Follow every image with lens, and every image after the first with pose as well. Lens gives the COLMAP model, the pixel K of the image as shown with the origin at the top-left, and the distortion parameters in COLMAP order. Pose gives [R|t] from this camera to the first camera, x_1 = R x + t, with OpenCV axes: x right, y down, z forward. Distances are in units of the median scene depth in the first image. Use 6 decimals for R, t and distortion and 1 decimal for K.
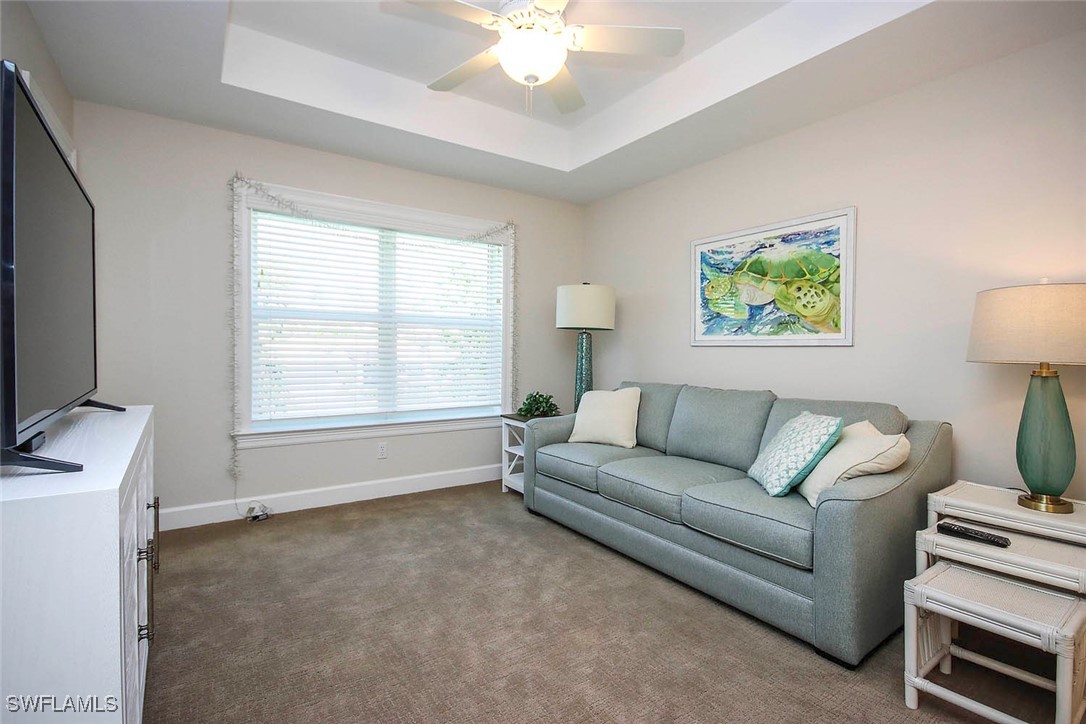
lens RADIAL K [[513.9, 0, 541.8], [0, 513.9, 361.5], [0, 0, 1]] dist [-0.008680, -0.002878]
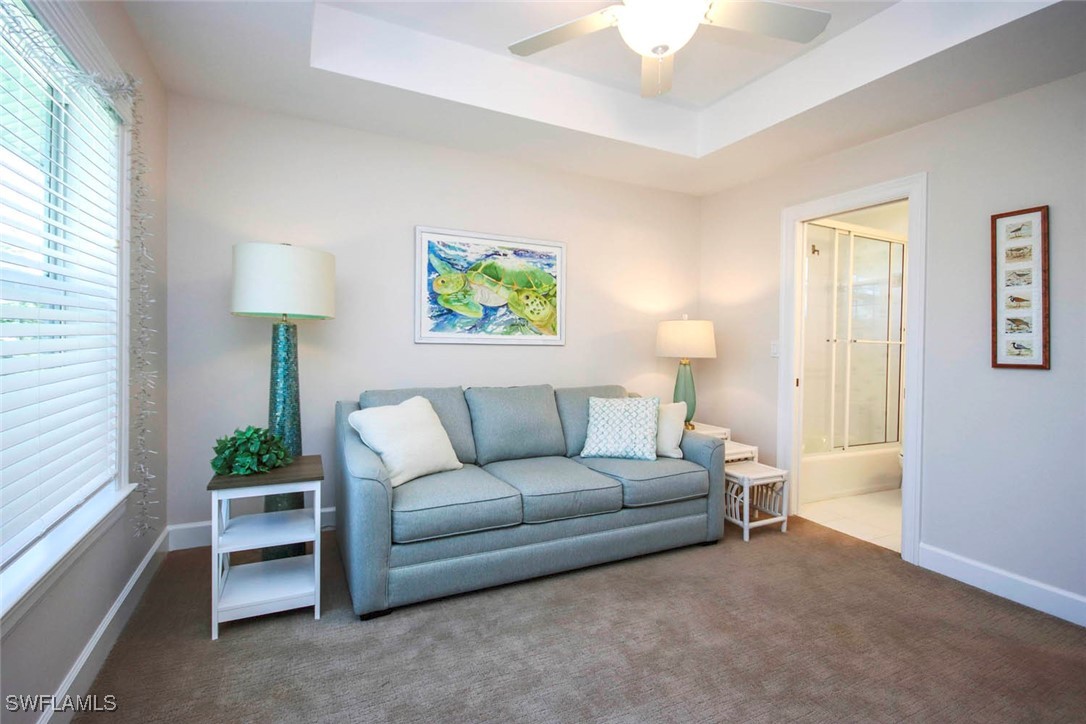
lens RADIAL K [[513.9, 0, 523.7], [0, 513.9, 345.0], [0, 0, 1]] dist [-0.008680, -0.002878]
pose [[0.135618, -0.023044, 0.990493, -0.657057], [-0.000214, 0.999729, 0.023288, -0.054489], [-0.990761, -0.003370, 0.135576, 0.798065]]
